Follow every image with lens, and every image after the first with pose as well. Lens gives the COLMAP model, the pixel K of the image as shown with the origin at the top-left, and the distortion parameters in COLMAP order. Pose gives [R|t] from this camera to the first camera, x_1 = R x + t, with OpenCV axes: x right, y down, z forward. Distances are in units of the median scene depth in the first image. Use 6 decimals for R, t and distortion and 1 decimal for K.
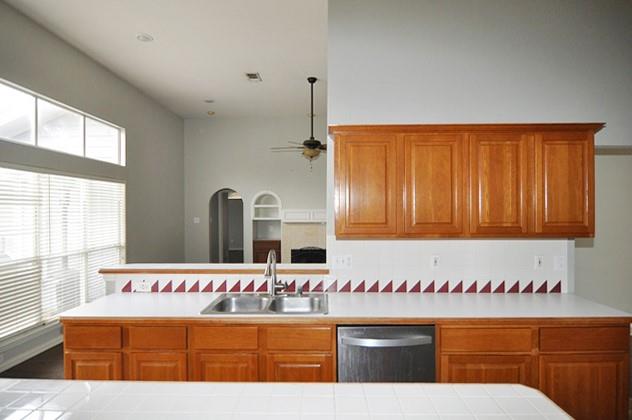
lens RADIAL K [[344.6, 0, 319.6], [0, 344.6, 211.3], [0, 0, 1]] dist [0.000644, -0.000697]
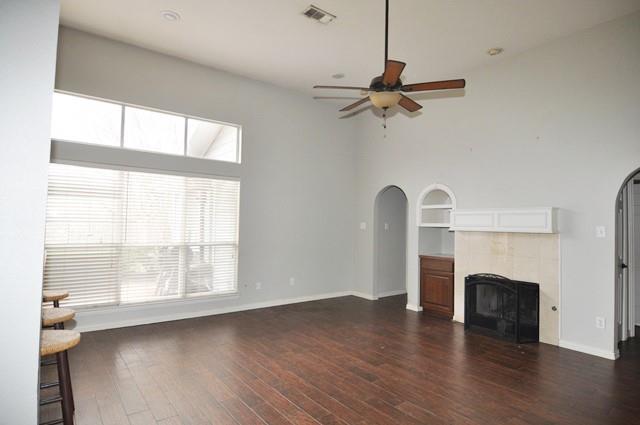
lens RADIAL K [[349.0, 0, 323.6], [0, 349.0, 213.8], [0, 0, 1]] dist [0.000644, -0.000697]
pose [[0.624668, -0.009229, -0.780836, 0.362798], [-0.023237, 0.999268, -0.030401, 0.037420], [0.780545, 0.037135, 0.623996, 0.570264]]
